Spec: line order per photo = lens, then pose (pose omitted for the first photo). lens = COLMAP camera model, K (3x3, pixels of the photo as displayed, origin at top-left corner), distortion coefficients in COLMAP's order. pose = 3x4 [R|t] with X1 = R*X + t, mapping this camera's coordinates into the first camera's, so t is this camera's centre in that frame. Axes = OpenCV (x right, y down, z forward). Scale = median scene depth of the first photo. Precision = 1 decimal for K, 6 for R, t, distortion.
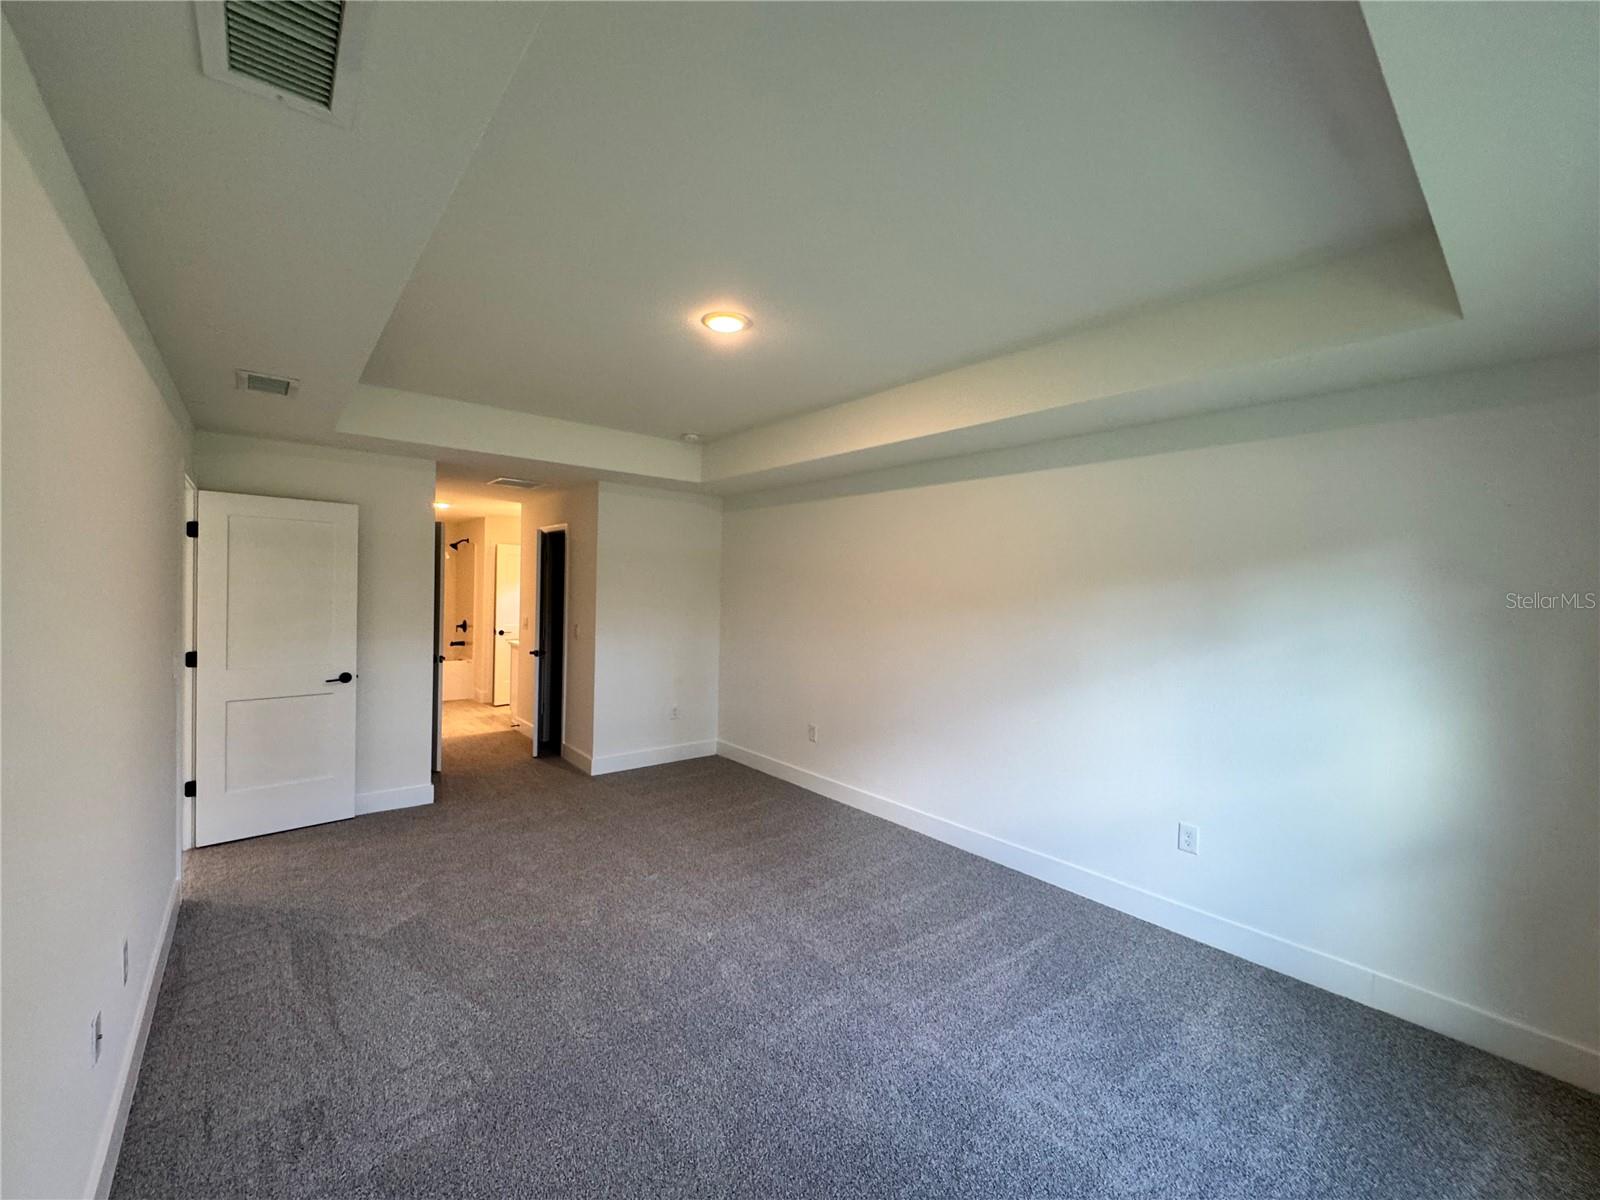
lens RADIAL K [[641.8, 0, 791.6], [0, 641.8, 607.9], [0, 0, 1]] dist [-0.003785, -0.000117]
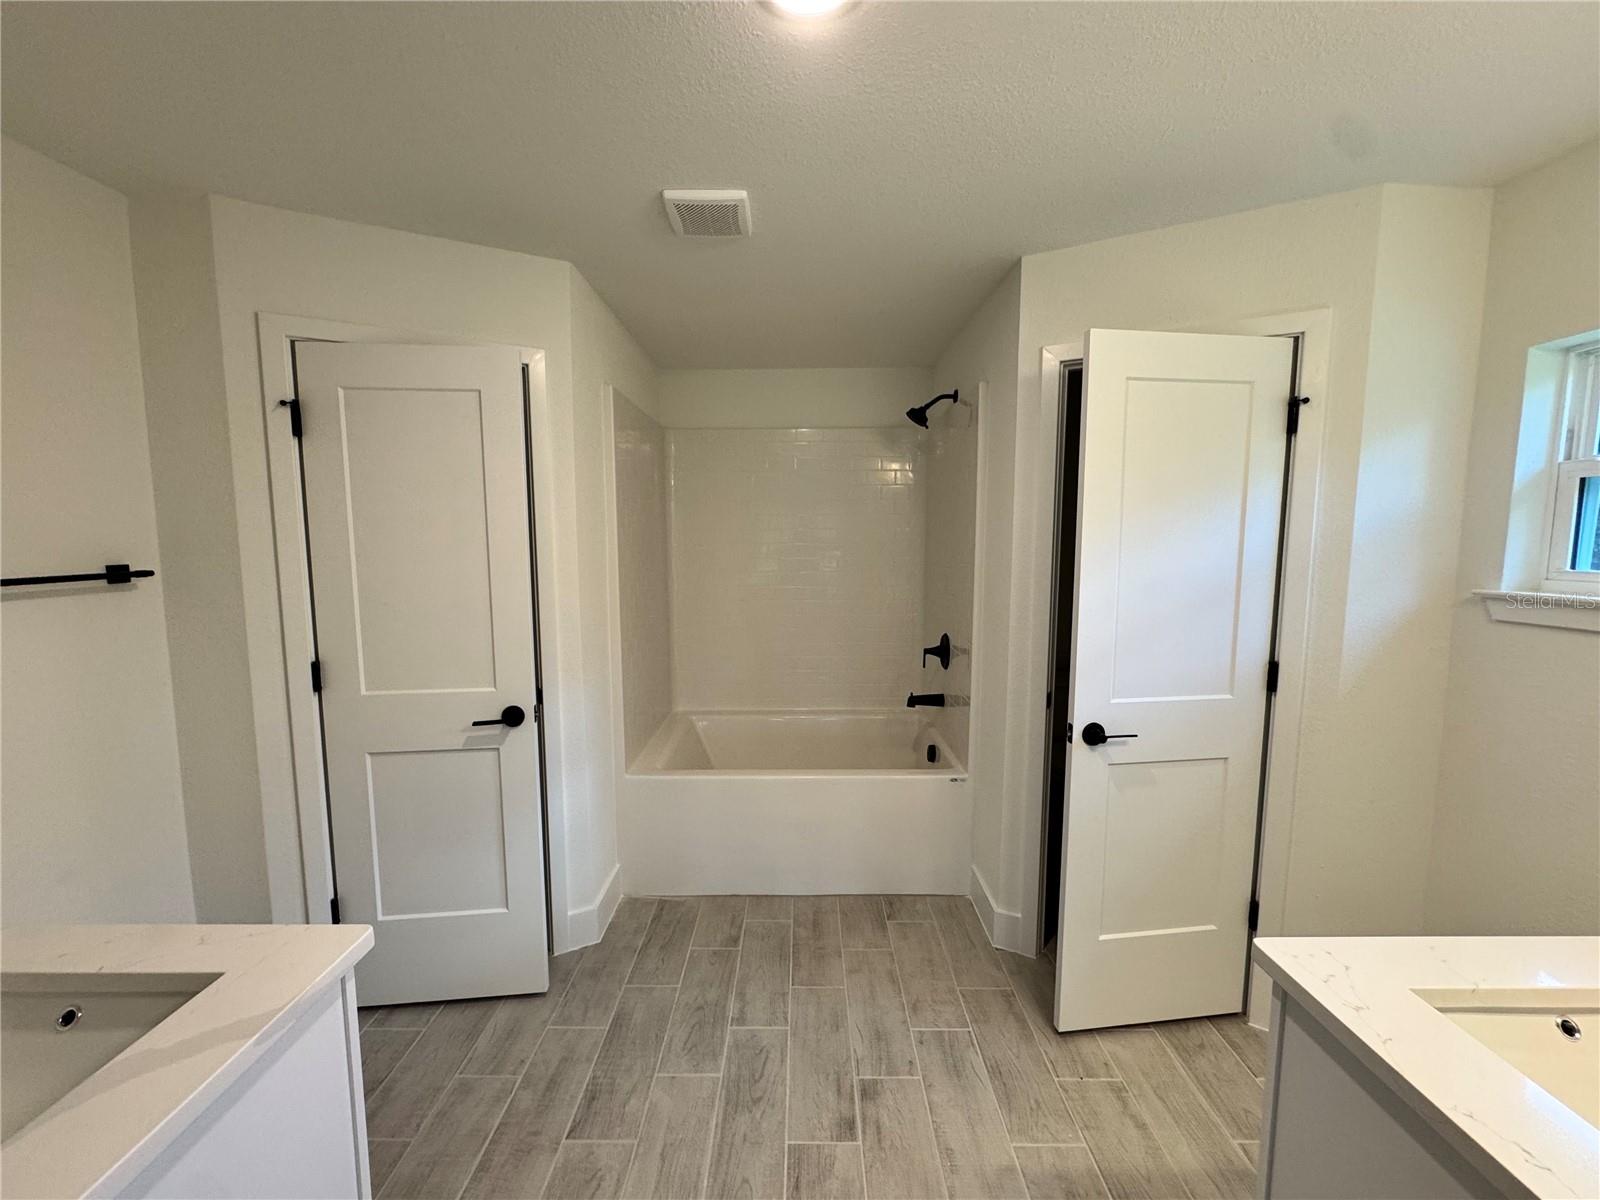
lens RADIAL K [[641.8, 0, 793.4], [0, 641.8, 611.2], [0, 0, 1]] dist [-0.003785, -0.000117]
pose [[0.757126, 0.041881, -0.651925, -0.352778], [0.017106, 0.996330, 0.083872, -0.021840], [0.653045, -0.074653, 0.753631, 0.697593]]
